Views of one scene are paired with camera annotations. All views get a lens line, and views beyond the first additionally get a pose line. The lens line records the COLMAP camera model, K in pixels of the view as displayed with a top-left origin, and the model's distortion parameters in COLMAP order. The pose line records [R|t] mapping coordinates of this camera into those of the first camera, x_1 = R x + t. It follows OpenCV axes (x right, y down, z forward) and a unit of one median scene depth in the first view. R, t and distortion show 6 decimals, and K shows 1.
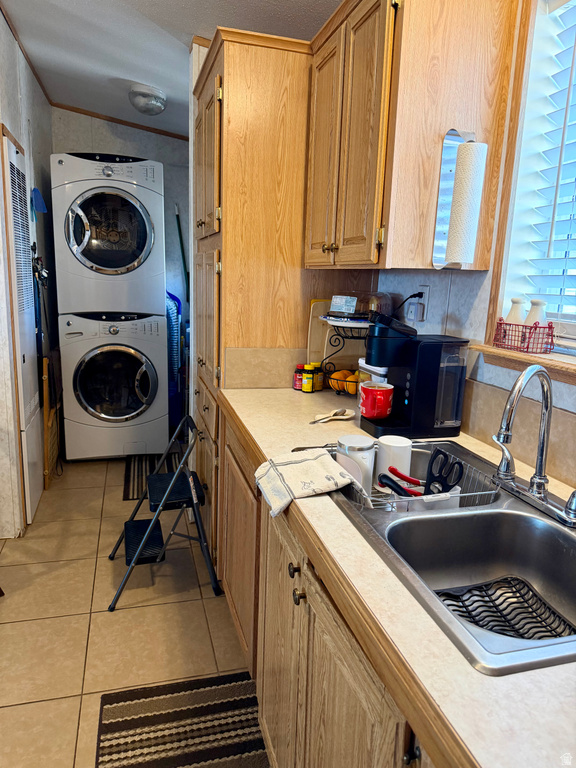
lens RADIAL K [[541.3, 0, 285.5], [0, 541.3, 389.8], [0, 0, 1]] dist [0.031016, -0.037338]
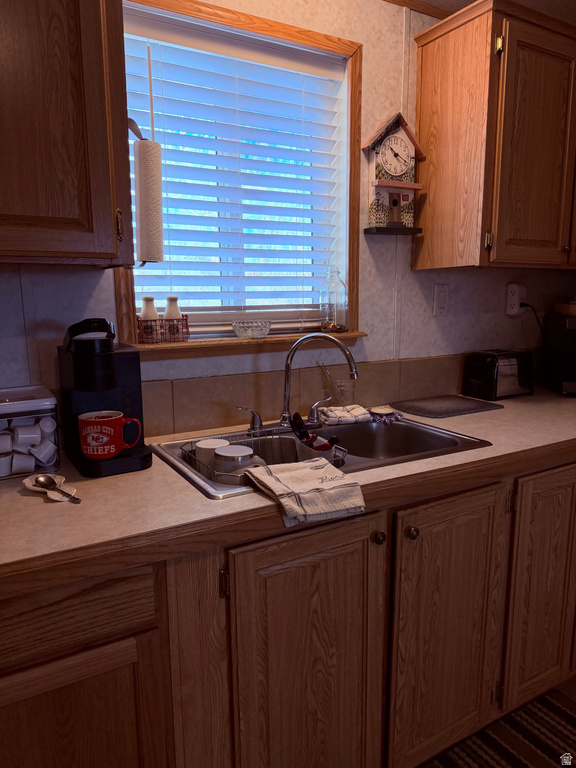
lens RADIAL K [[541.3, 0, 291.0], [0, 541.3, 384.0], [0, 0, 1]] dist [0.031016, -0.037338]
pose [[-0.264780, -0.181470, 0.947080, -0.299745], [0.196802, 0.951293, 0.237298, -0.086421], [-0.944013, 0.249219, -0.216170, 0.427235]]
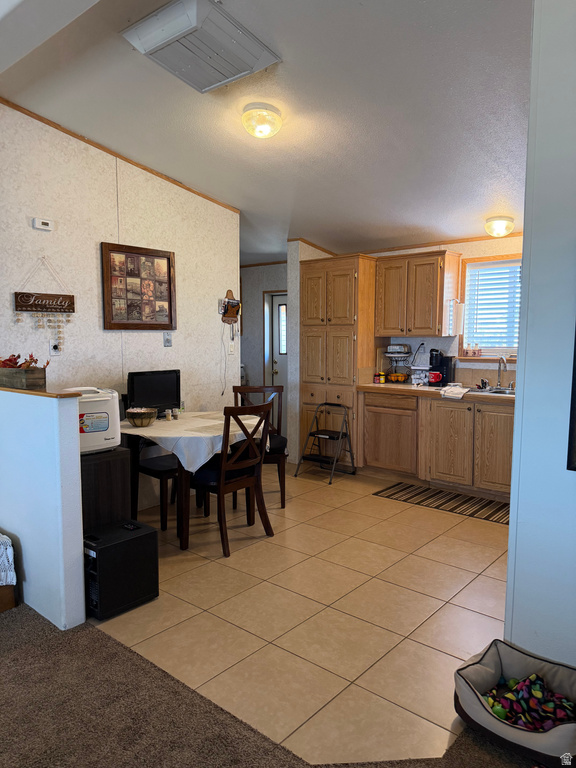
lens RADIAL K [[541.3, 0, 276.8], [0, 541.3, 389.2], [0, 0, 1]] dist [0.031016, -0.037338]
pose [[0.835144, -0.093334, 0.542055, -1.127073], [0.143727, 0.988288, -0.051271, 0.058234], [-0.530922, 0.120727, 0.838777, -0.567963]]
